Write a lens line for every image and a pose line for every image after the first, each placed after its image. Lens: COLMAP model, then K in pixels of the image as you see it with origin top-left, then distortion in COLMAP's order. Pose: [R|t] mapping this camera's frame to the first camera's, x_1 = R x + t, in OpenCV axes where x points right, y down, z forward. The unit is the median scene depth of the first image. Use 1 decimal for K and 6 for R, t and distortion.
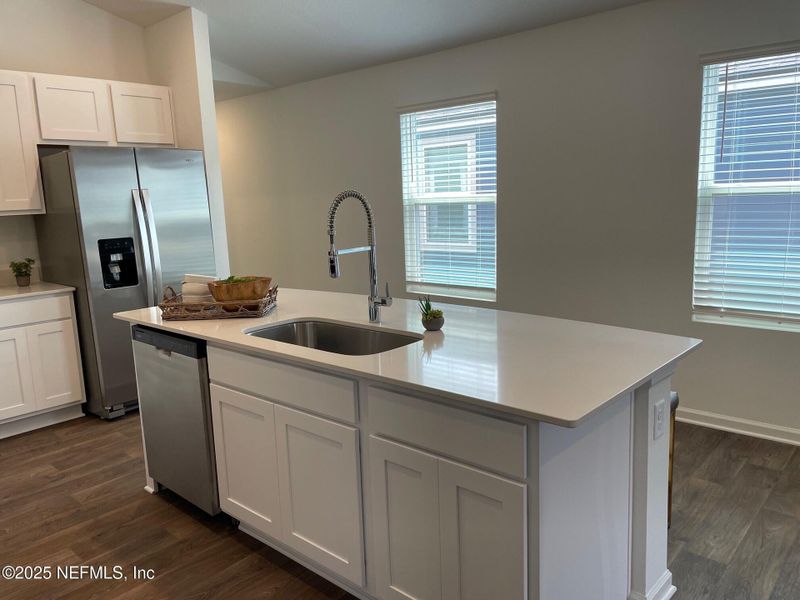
lens RADIAL K [[605.3, 0, 400.0], [0, 605.3, 300.0], [0, 0, 1]] dist [0.079831, -0.099706]
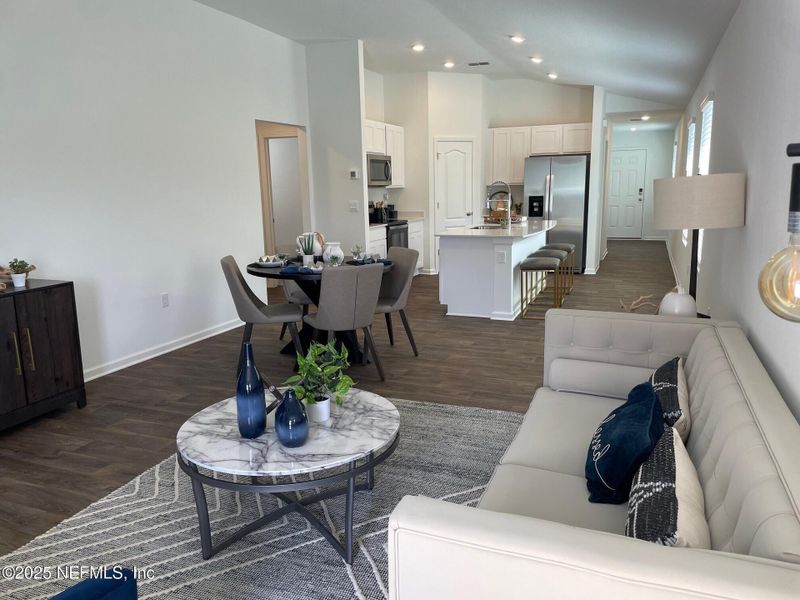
lens RADIAL K [[605.3, 0, 400.0], [0, 605.3, 300.0], [0, 0, 1]] dist [0.079831, -0.099706]
pose [[0.346761, 0.208069, -0.914584, 1.564432], [-0.159252, 0.973988, 0.161204, -0.004288], [0.924335, 0.089750, 0.370877, -0.321178]]
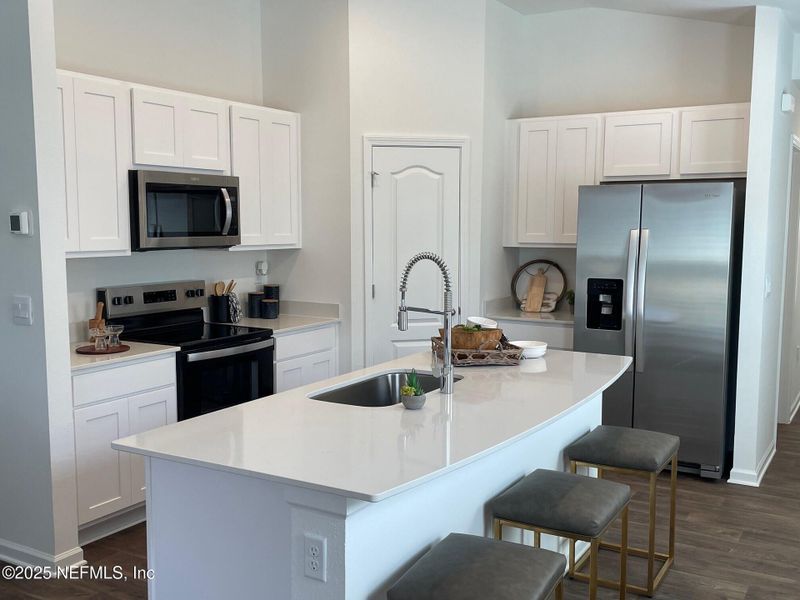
lens RADIAL K [[826.9, 0, 384.6], [0, 826.9, 307.7], [0, 0, 1]] dist [0.092261, -0.101928]
pose [[0.187190, 0.142339, -0.971957, 0.739714], [-0.179727, 0.977707, 0.108567, -0.132997], [0.965742, 0.154364, 0.208599, 0.388300]]
